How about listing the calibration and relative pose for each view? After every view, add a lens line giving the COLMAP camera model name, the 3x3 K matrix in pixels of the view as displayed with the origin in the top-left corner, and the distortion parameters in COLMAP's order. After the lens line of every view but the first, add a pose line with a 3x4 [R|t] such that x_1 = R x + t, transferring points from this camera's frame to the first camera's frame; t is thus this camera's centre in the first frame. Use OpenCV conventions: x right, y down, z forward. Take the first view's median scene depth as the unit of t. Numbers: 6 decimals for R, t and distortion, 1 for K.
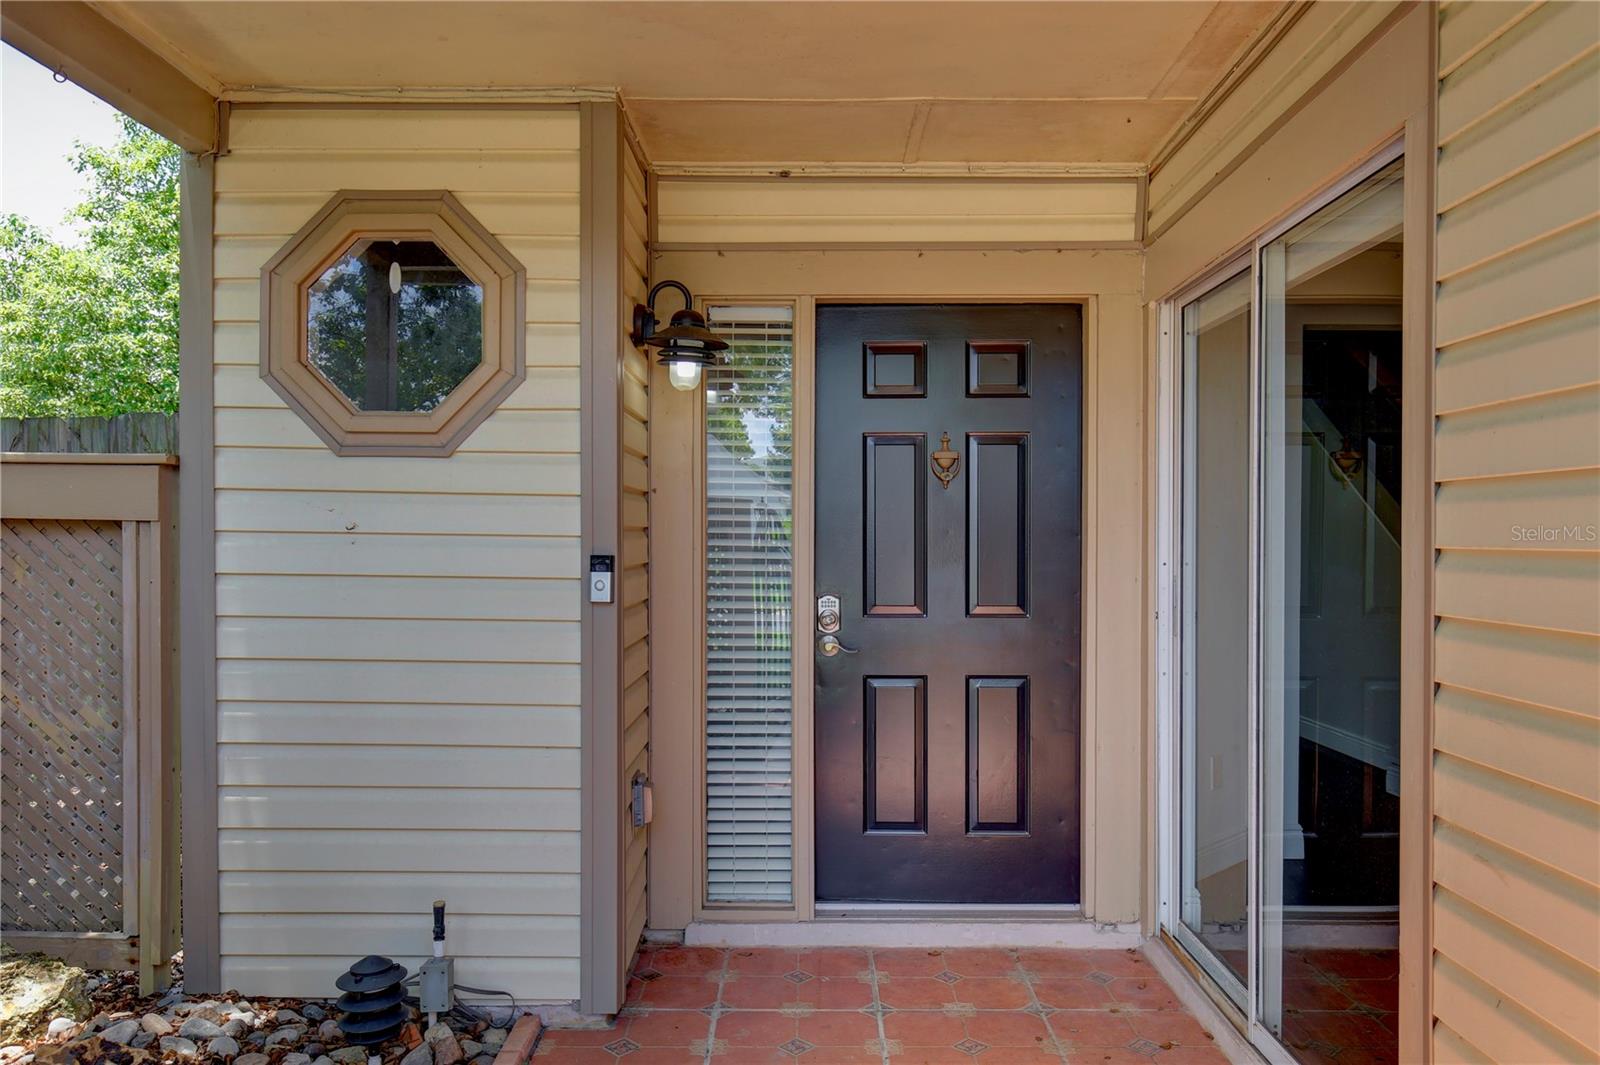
lens RADIAL K [[1174.8, 0, 800.0], [0, 1174.8, 532.5], [0, 0, 1]] dist [0.000554, 0.000225]
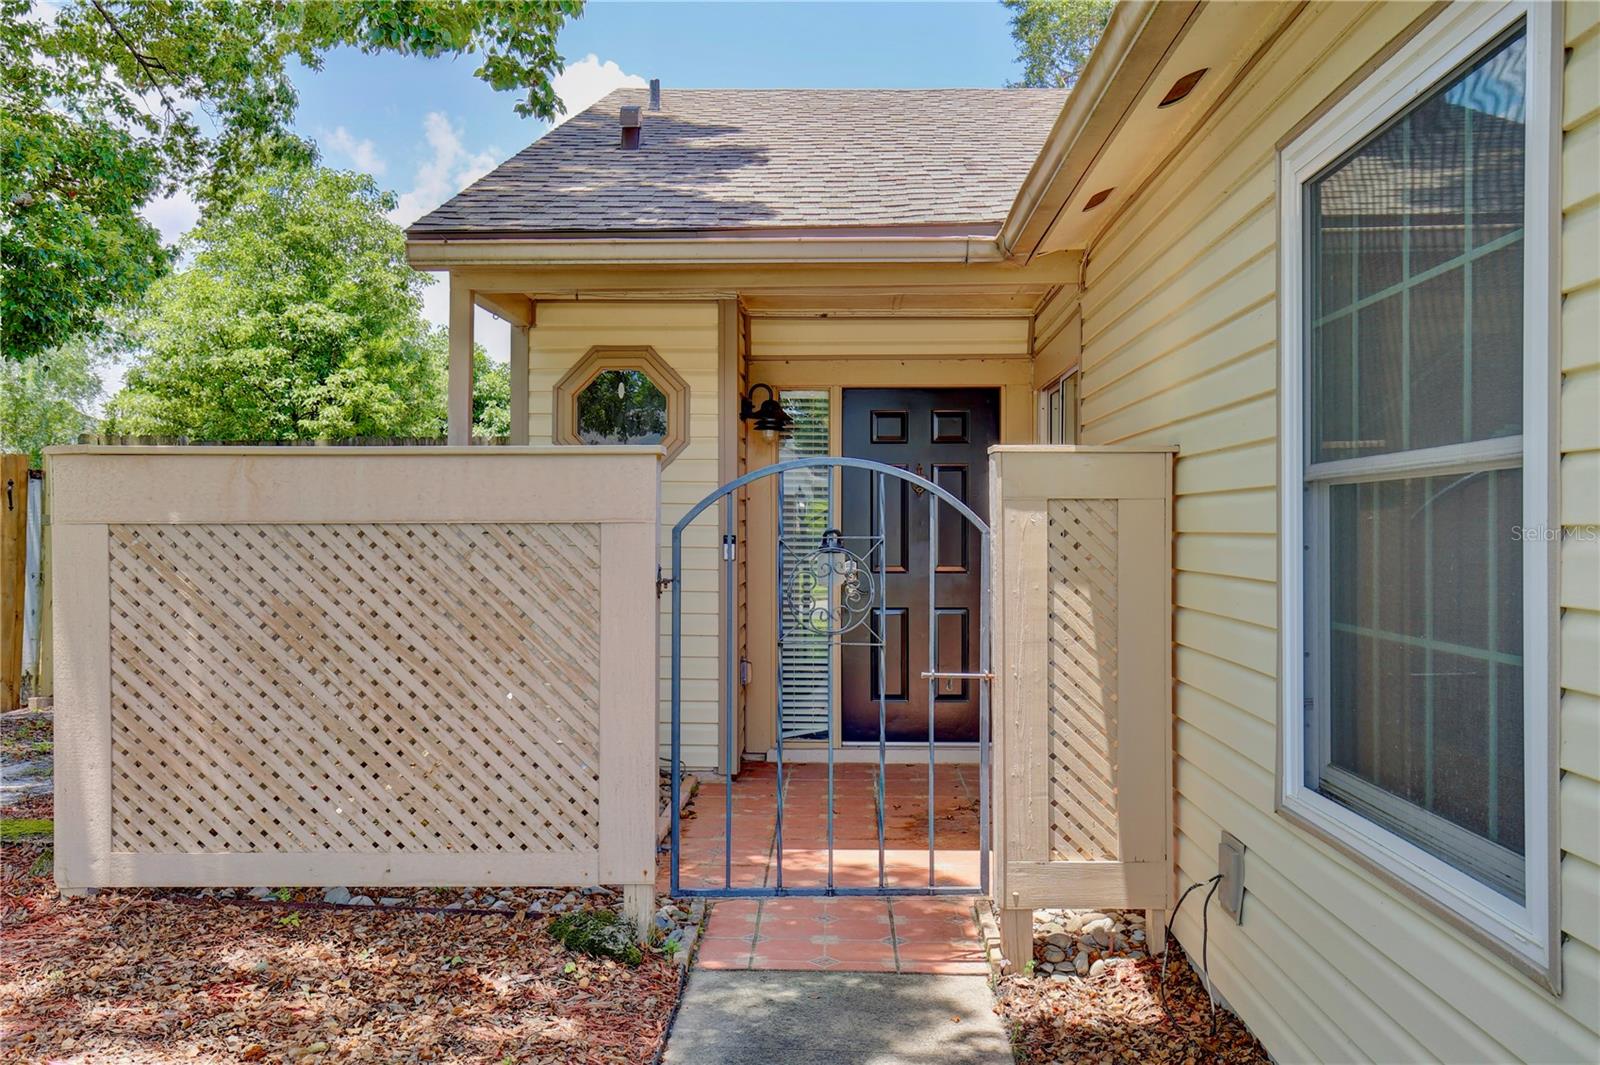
lens RADIAL K [[1380.9, 0, 800.0], [0, 1380.9, 532.5], [0, 0, 1]] dist [0.010870, 0.002637]
pose [[0.999602, -0.000015, -0.028205, 0.008796], [0.000287, 0.999954, 0.009630, -0.005781], [0.028204, -0.009635, 0.999556, -1.052640]]
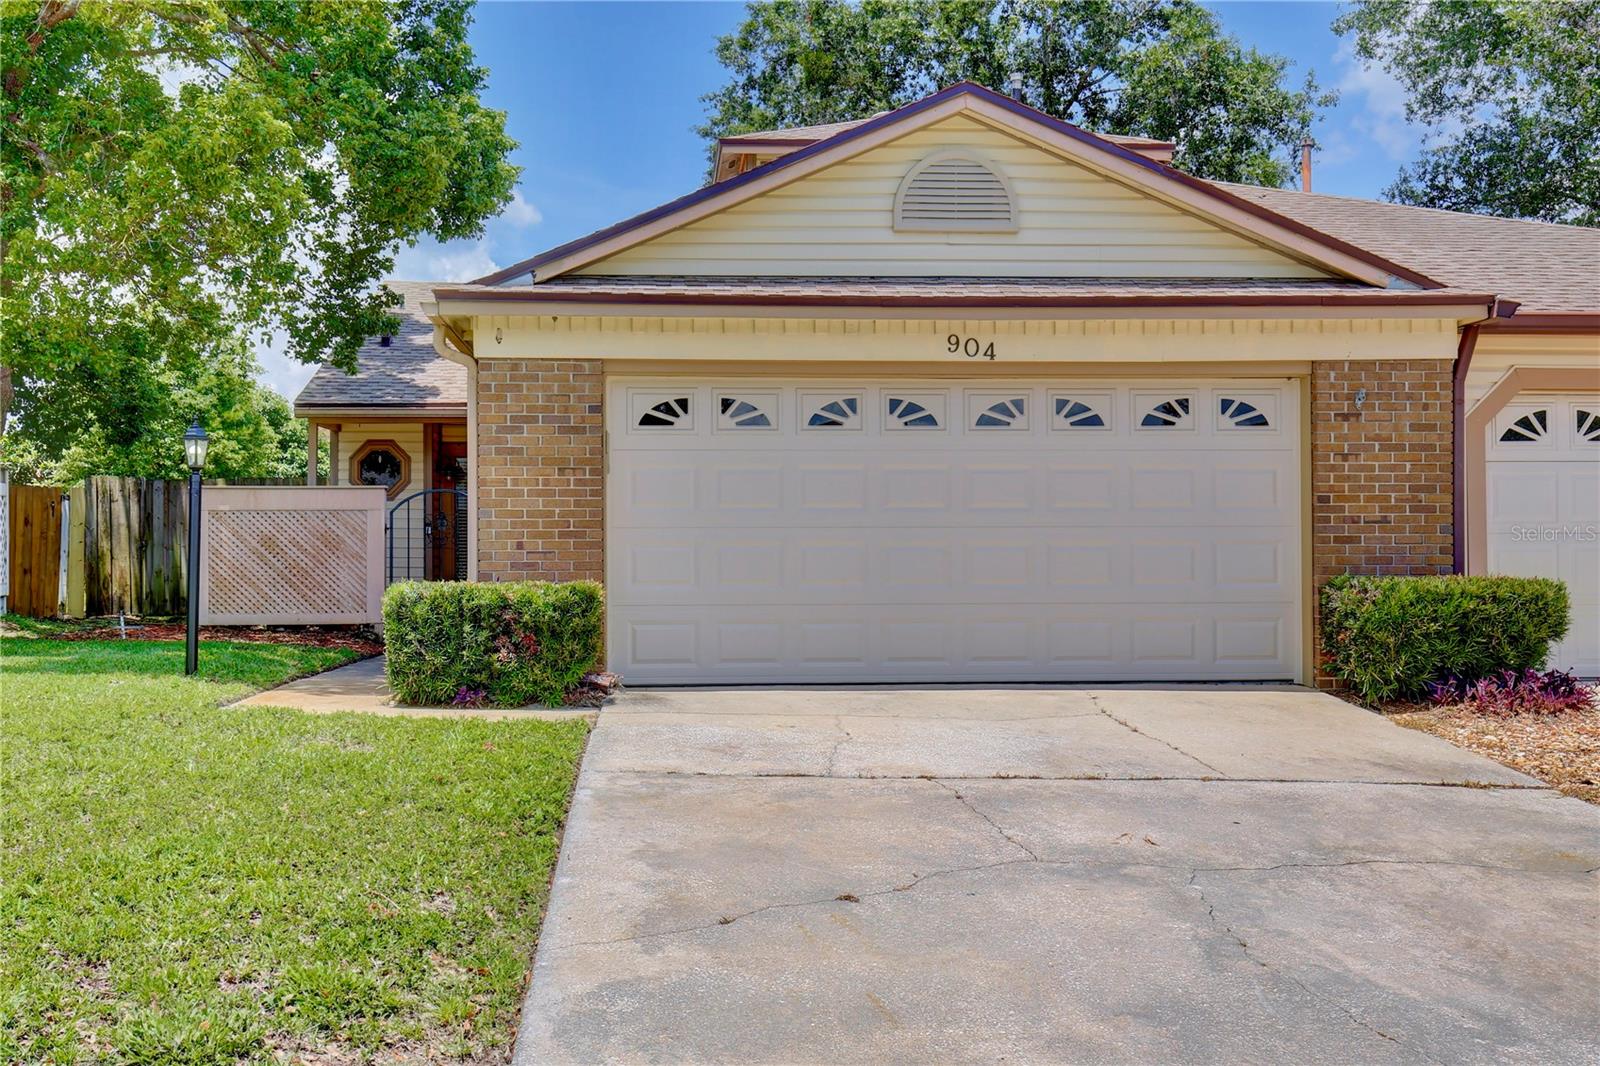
lens RADIAL K [[1614.1, 0, 800.0], [0, 1614.1, 533.0], [0, 0, 1]] dist [0.006029, -0.002127]
pose [[0.997092, -0.003374, 0.076138, 0.628592], [0.004532, 0.999877, -0.015038, 0.127914], [-0.076078, 0.015339, 0.996984, -4.261147]]
